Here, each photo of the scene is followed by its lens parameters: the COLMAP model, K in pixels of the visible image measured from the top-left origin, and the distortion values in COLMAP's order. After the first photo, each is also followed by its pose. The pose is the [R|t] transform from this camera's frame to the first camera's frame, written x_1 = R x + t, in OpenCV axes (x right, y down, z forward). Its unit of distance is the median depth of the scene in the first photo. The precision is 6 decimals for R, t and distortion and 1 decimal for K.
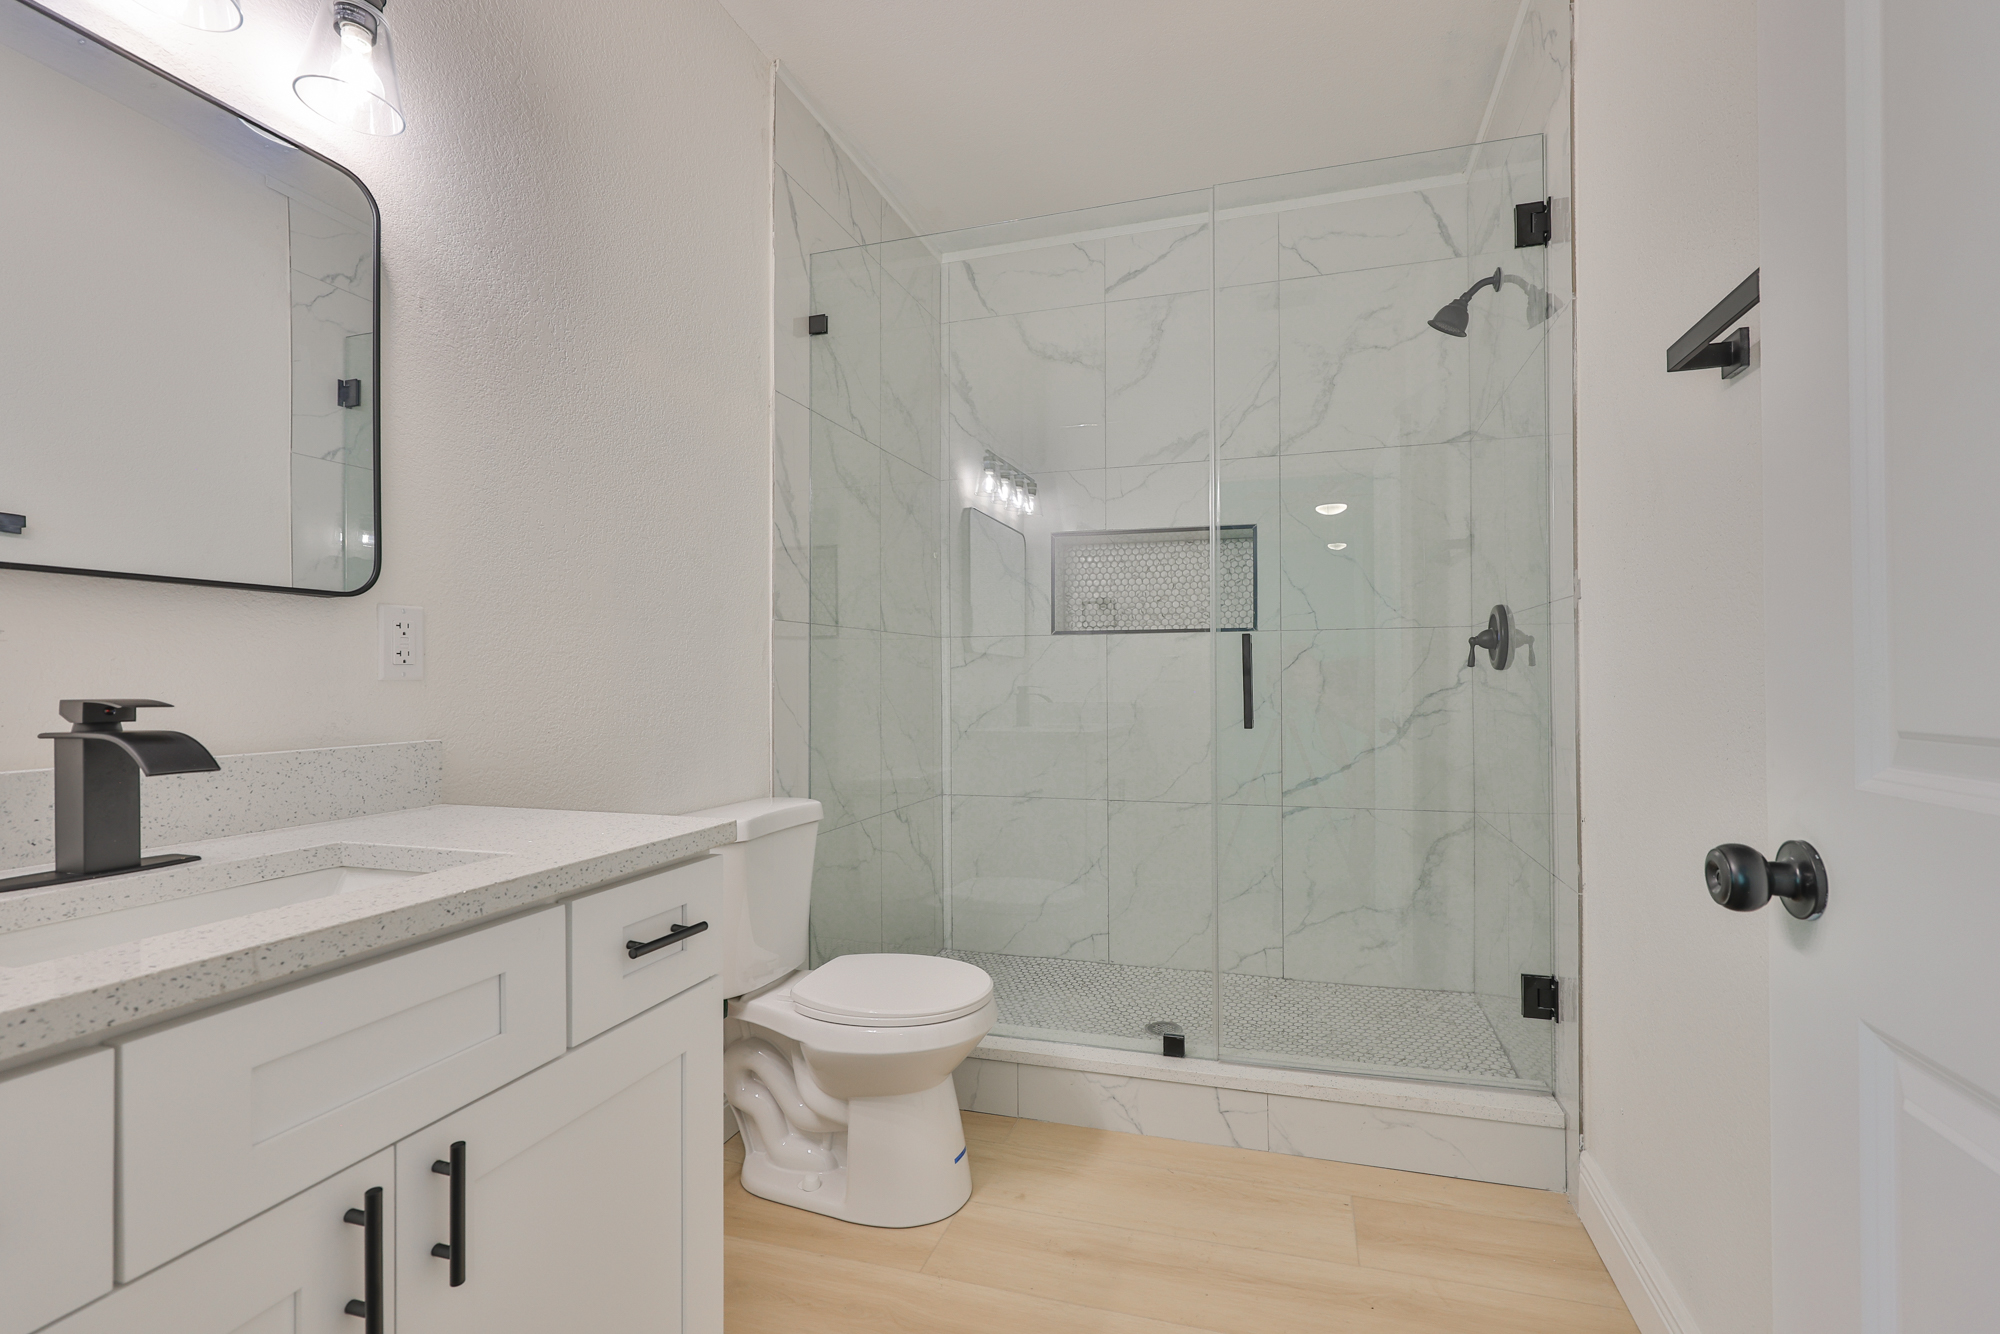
lens RADIAL K [[902.1, 0, 1000.0], [0, 902.1, 667.0], [0, 0, 1]] dist [0.001888, 0.000282]
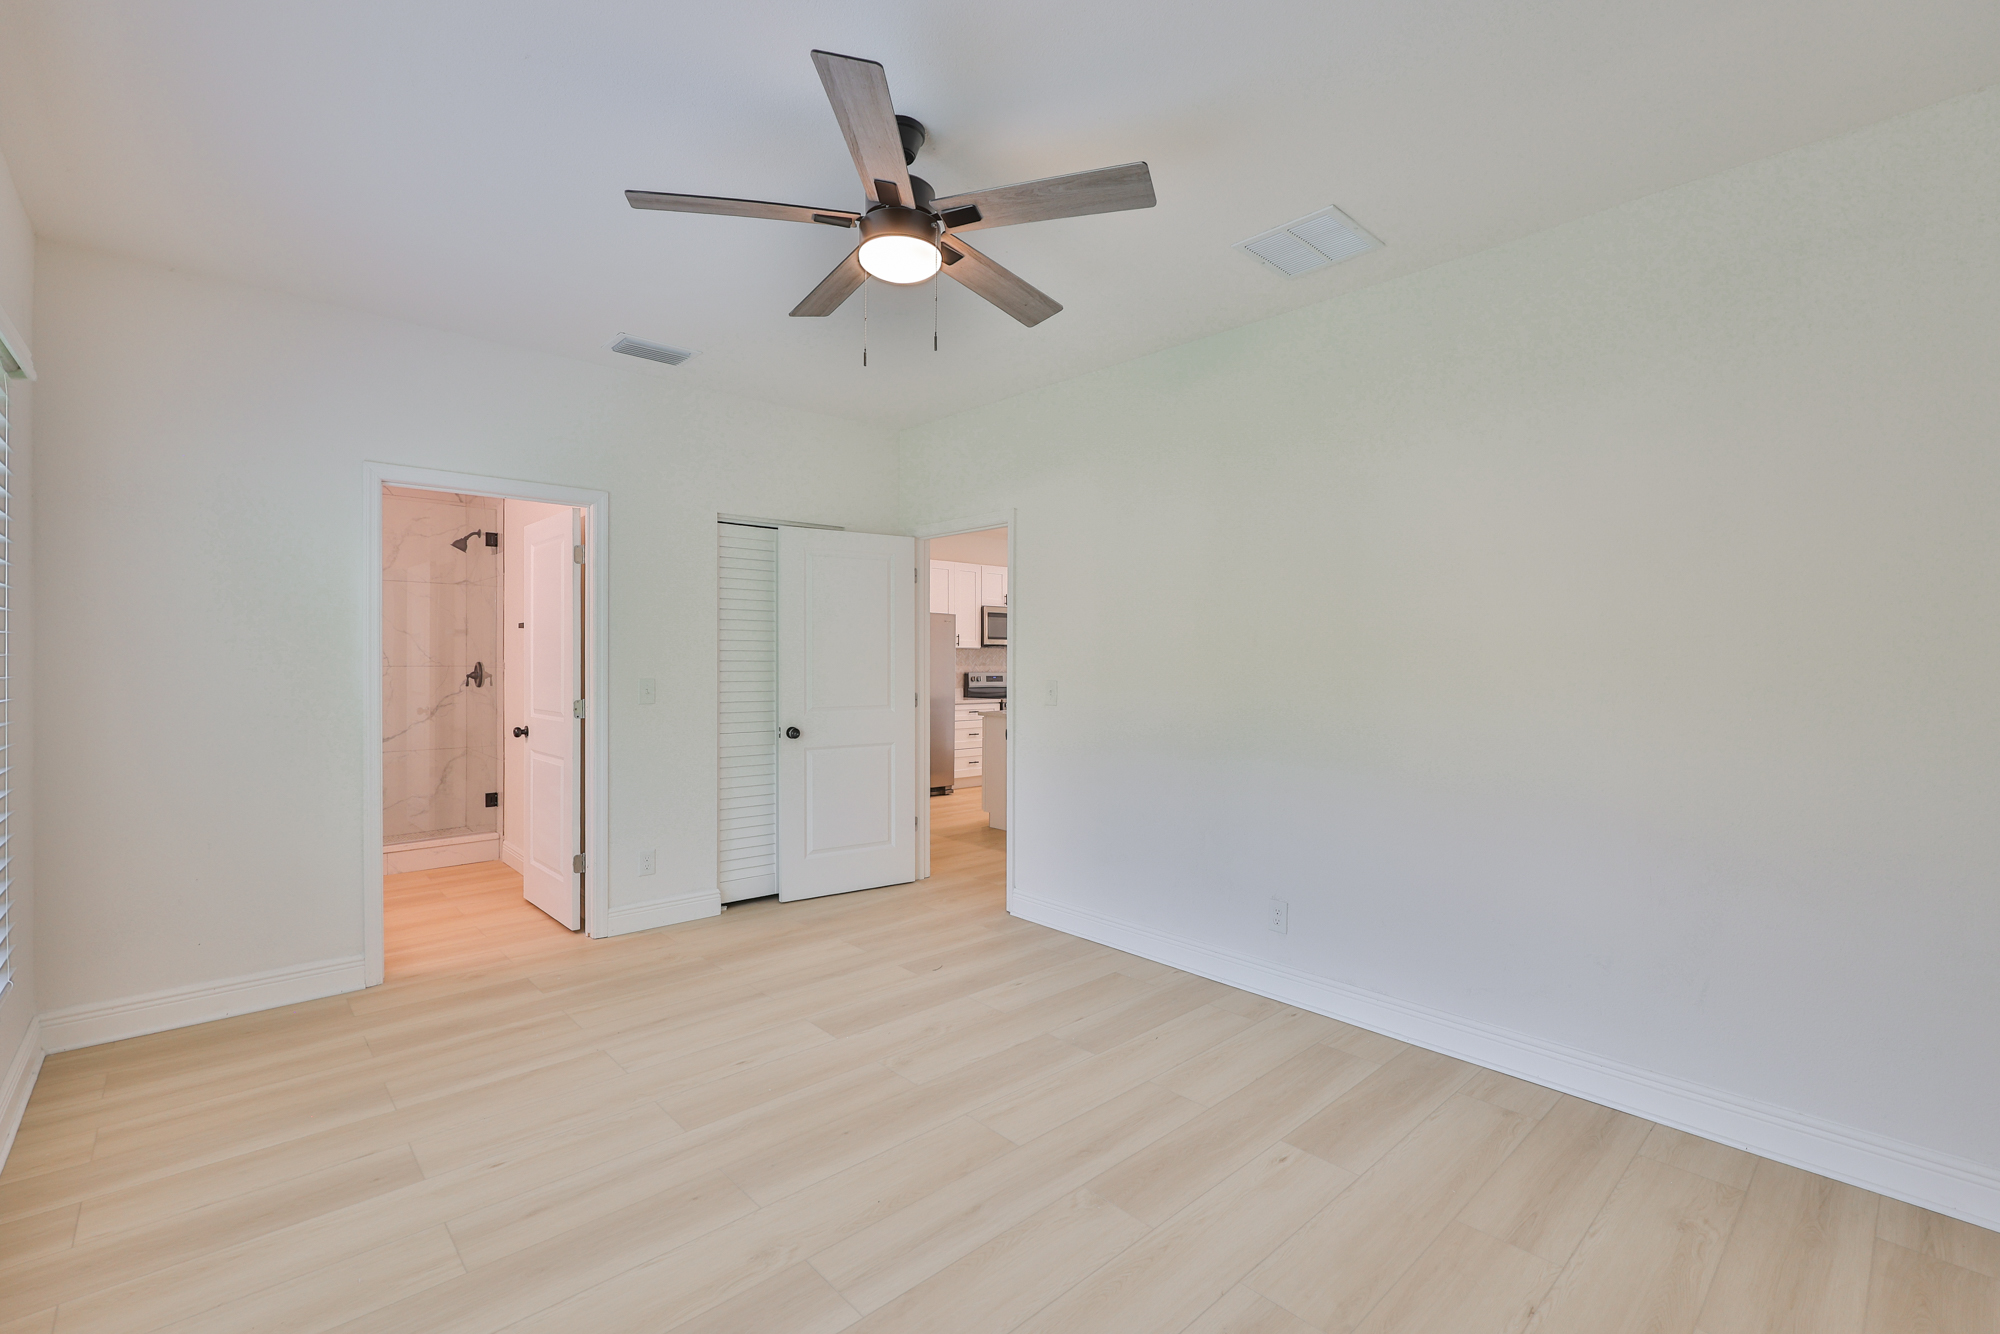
lens RADIAL K [[865.7, 0, 1007.7], [0, 865.7, 662.9], [0, 0, 1]] dist [-0.008349, -0.000182]
pose [[0.489977, 0.002542, 0.871732, -0.711113], [-0.014993, 0.999872, 0.005511, -0.086845], [-0.871606, -0.015770, 0.489953, -1.267924]]
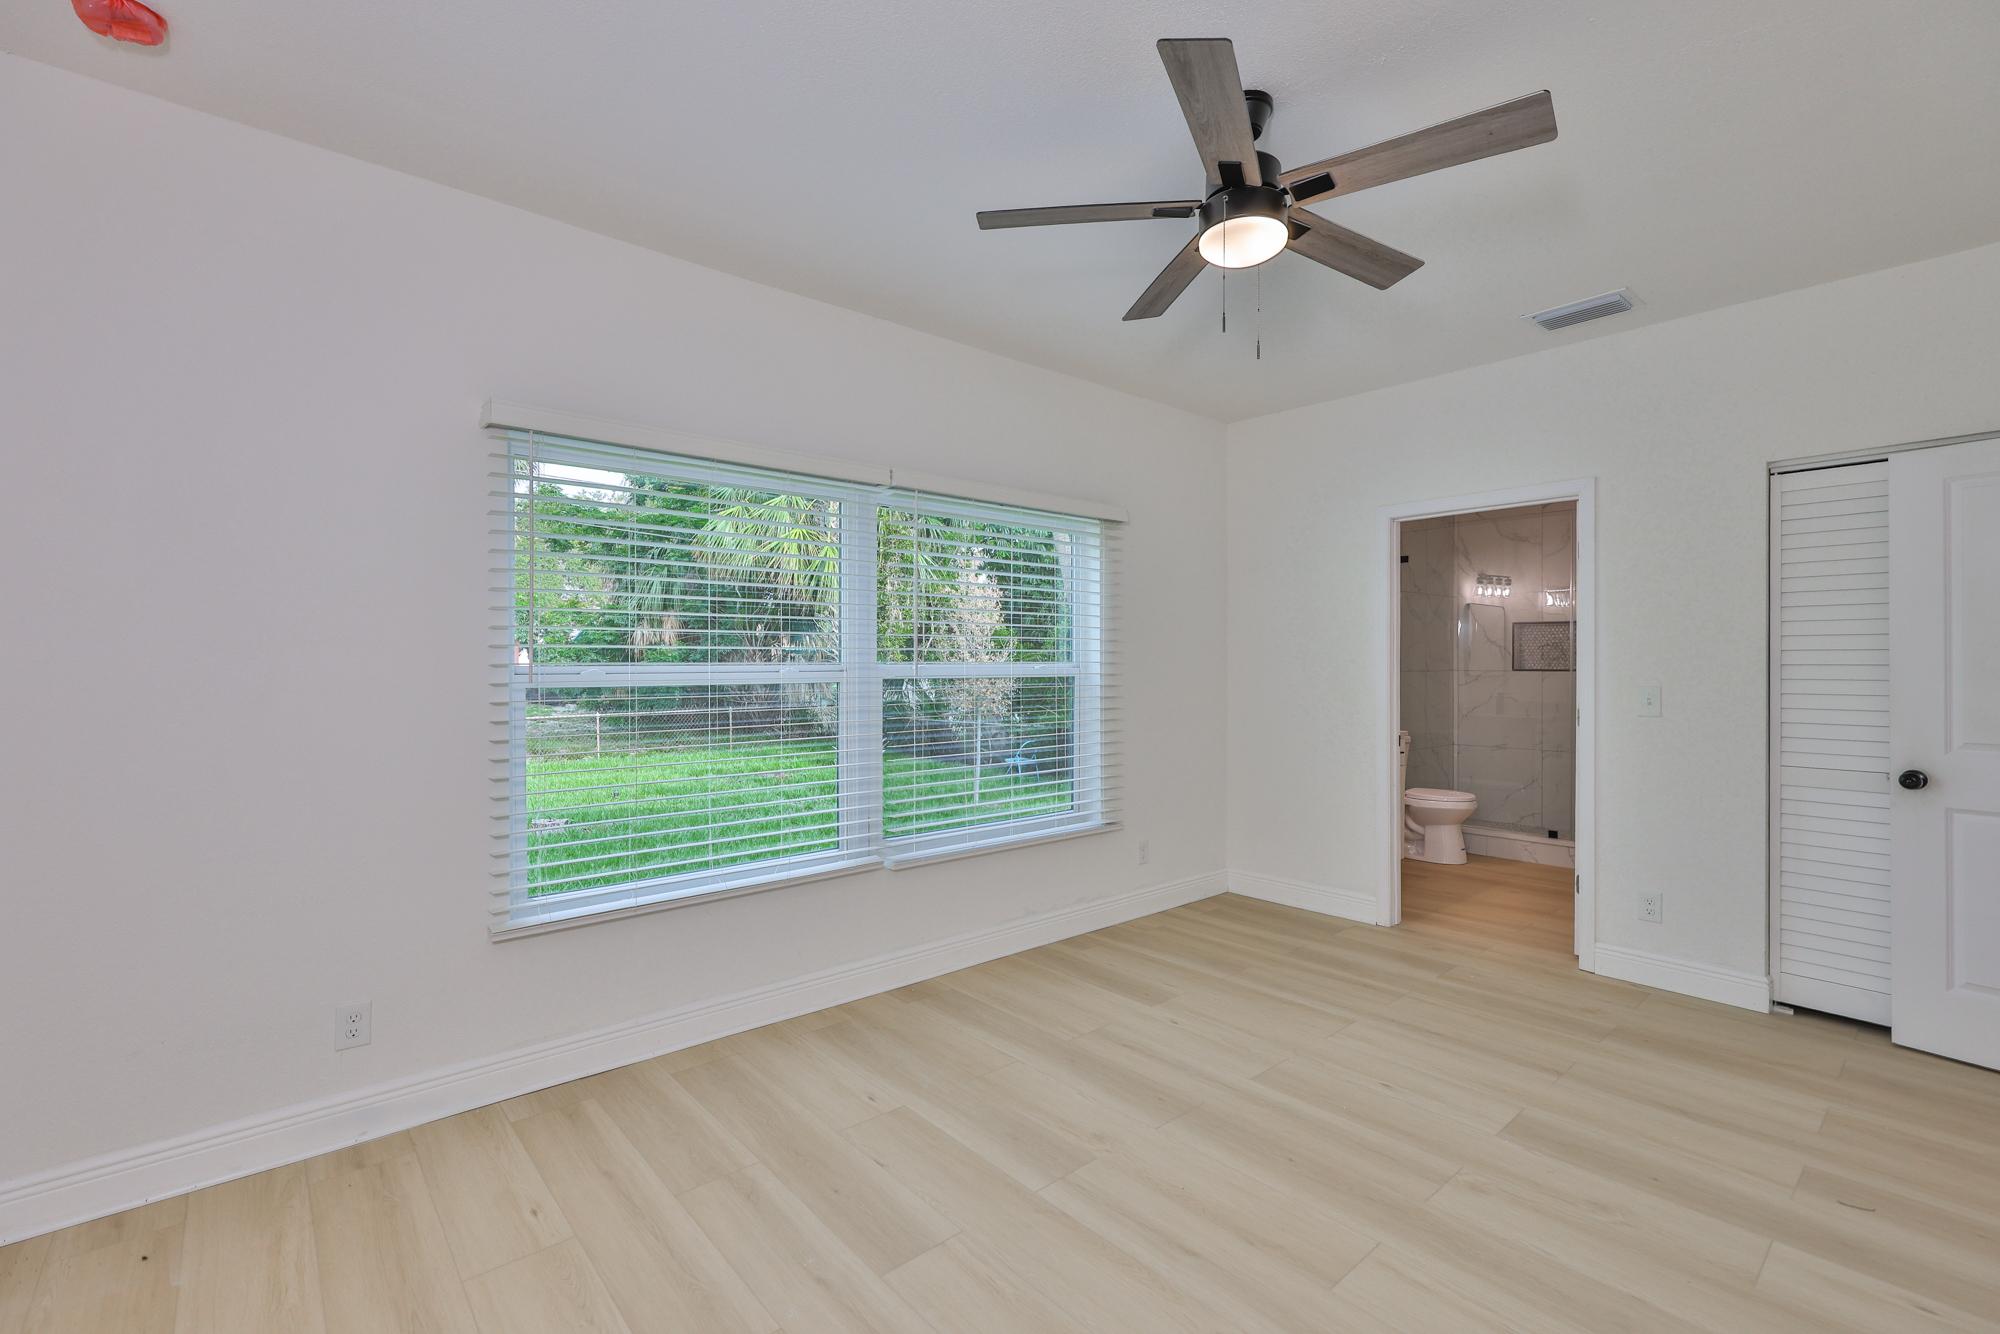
lens RADIAL K [[859.1, 0, 1000.0], [0, 859.1, 667.0], [0, 0, 1]] dist [-0.002390, -0.000104]
pose [[0.863866, 0.010637, -0.503609, 0.036754], [-0.001008, 0.999812, 0.019388, -0.093208], [0.503720, -0.016241, 0.863714, -1.517250]]
